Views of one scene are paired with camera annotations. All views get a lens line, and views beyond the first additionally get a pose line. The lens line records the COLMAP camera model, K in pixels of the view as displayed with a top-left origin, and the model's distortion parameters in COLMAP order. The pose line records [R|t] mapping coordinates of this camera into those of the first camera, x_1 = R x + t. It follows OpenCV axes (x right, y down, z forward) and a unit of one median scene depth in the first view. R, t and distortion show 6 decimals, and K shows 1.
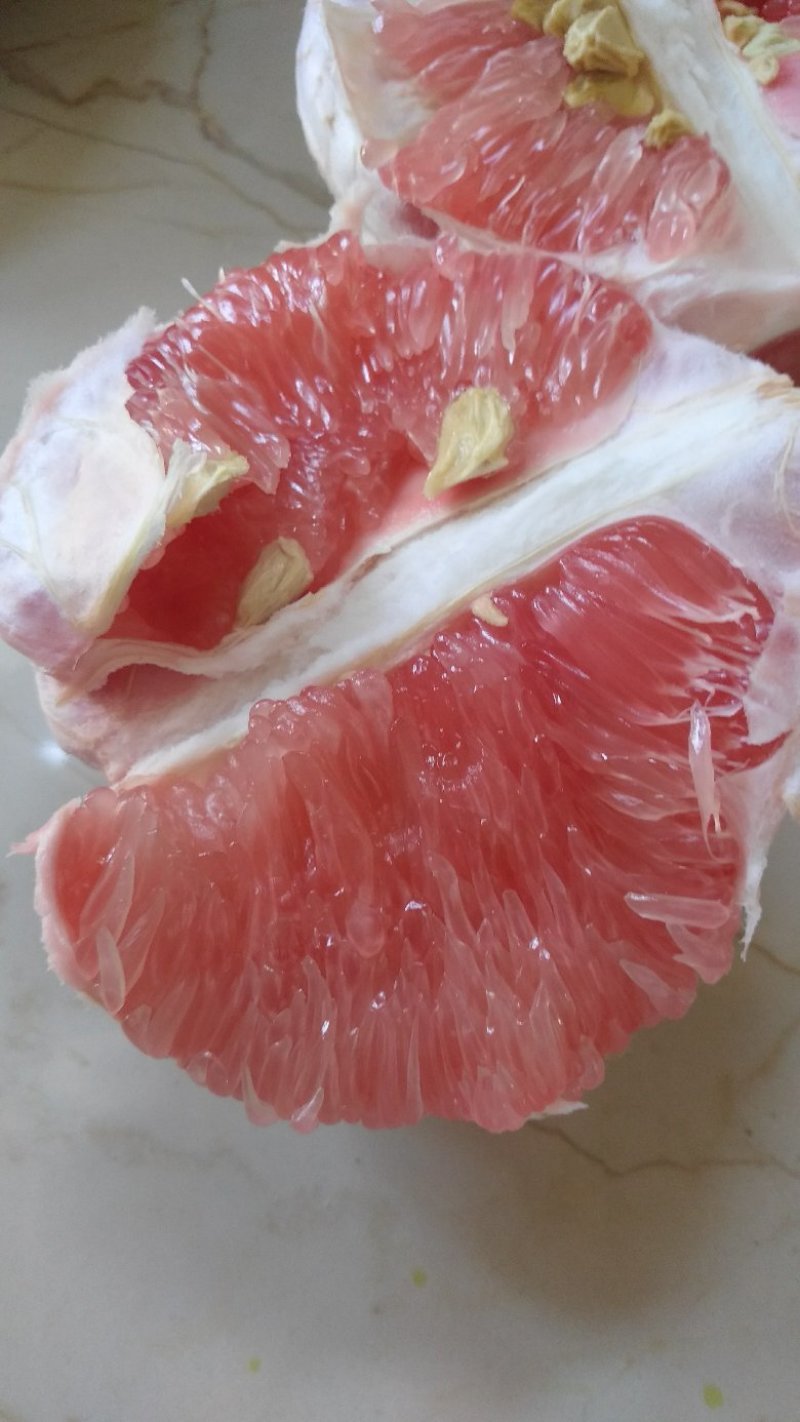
lens RADIAL K [[1087.8, 0, 392.6], [0, 1087.8, 715.2], [0, 0, 1]] dist [0.069685, -0.134897]
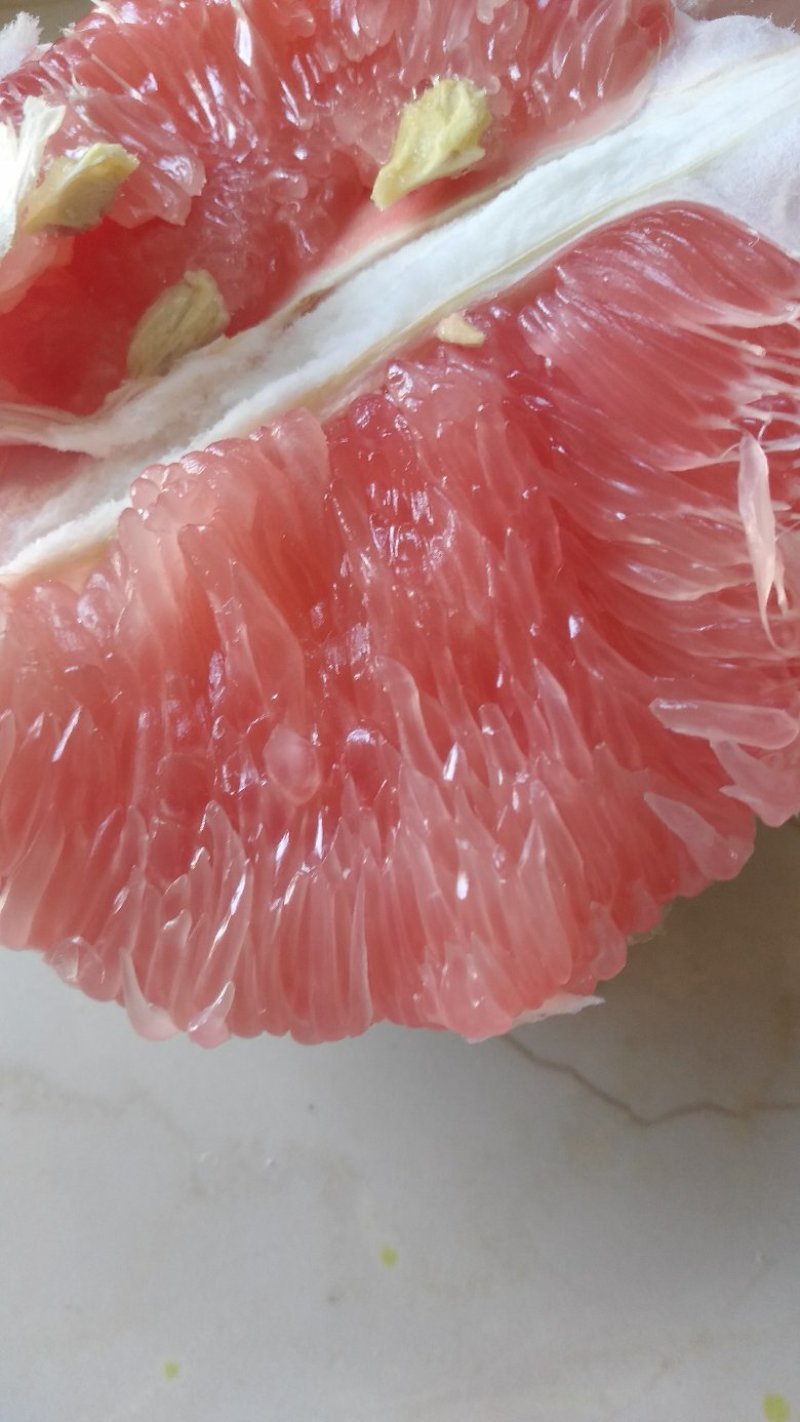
lens RADIAL K [[1089.3, 0, 401.7], [0, 1089.3, 709.9], [0, 0, 1]] dist [0.015926, -0.051244]
pose [[0.999836, -0.012990, -0.012595, 0.057072], [0.012796, 0.999800, -0.015342, 0.170542], [0.012792, 0.015179, 0.999803, 0.277796]]
